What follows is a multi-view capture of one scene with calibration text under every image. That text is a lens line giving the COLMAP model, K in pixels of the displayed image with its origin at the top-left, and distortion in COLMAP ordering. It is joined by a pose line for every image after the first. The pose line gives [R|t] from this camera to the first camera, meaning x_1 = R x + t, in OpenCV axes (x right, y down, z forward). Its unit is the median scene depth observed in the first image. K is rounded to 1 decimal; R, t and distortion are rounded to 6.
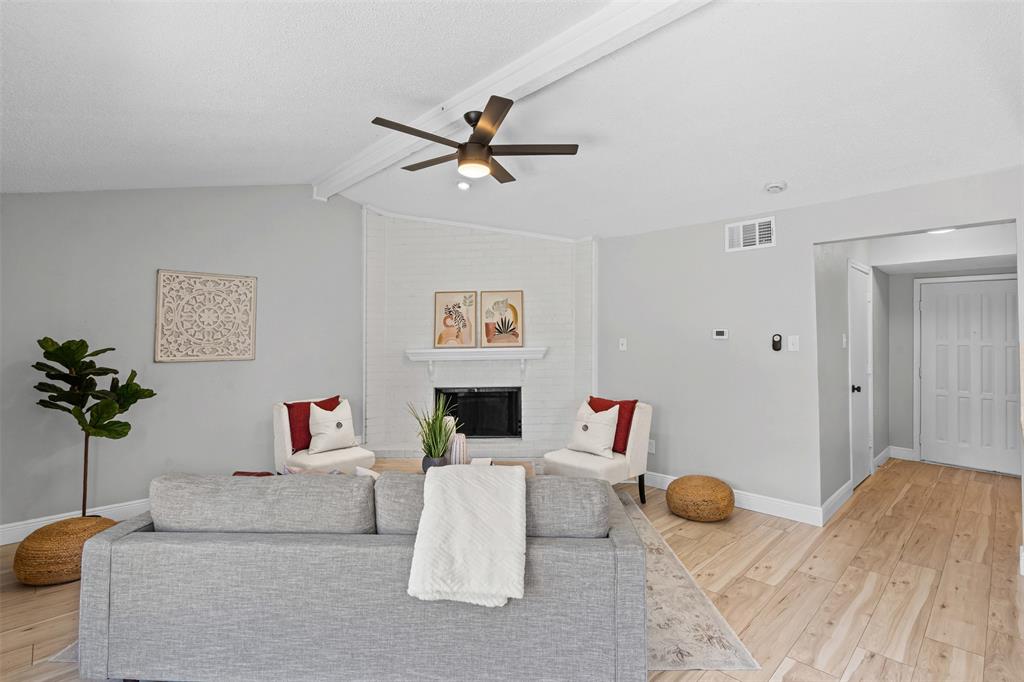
lens RADIAL K [[472.3, 0, 503.4], [0, 472.3, 266.9], [0, 0, 1]] dist [-0.004614, 0.001110]
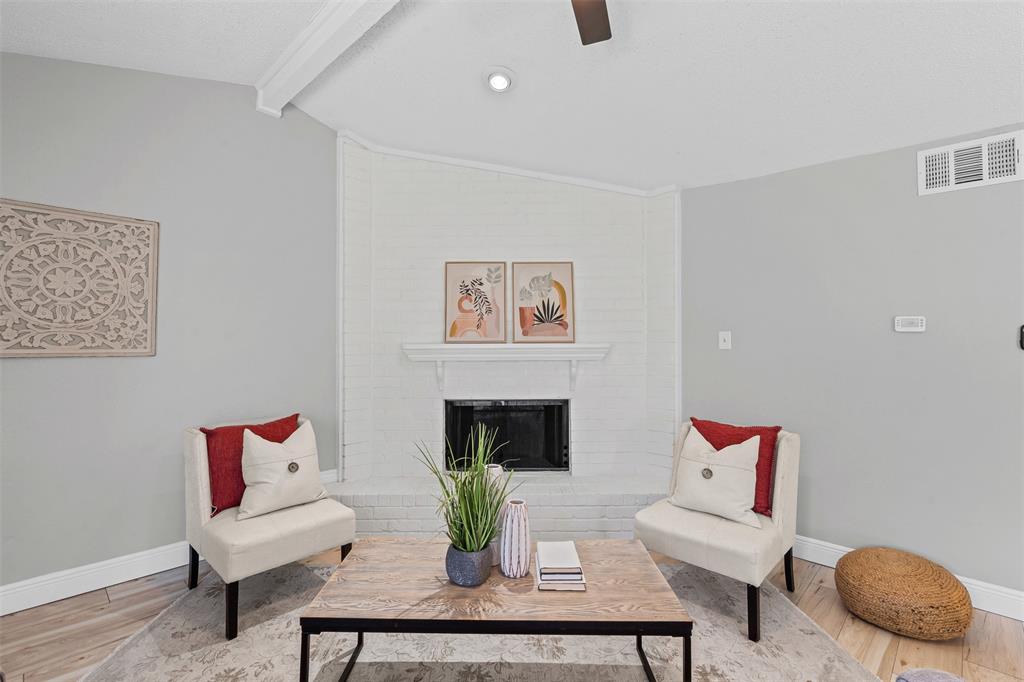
lens RADIAL K [[472.3, 0, 510.0], [0, 472.3, 305.0], [0, 0, 1]] dist [-0.004614, 0.001110]
pose [[0.999143, 0.015599, 0.038349, -0.094892], [-0.018478, 0.996943, 0.075918, 0.077170], [-0.037048, -0.076562, 0.996376, 0.385019]]
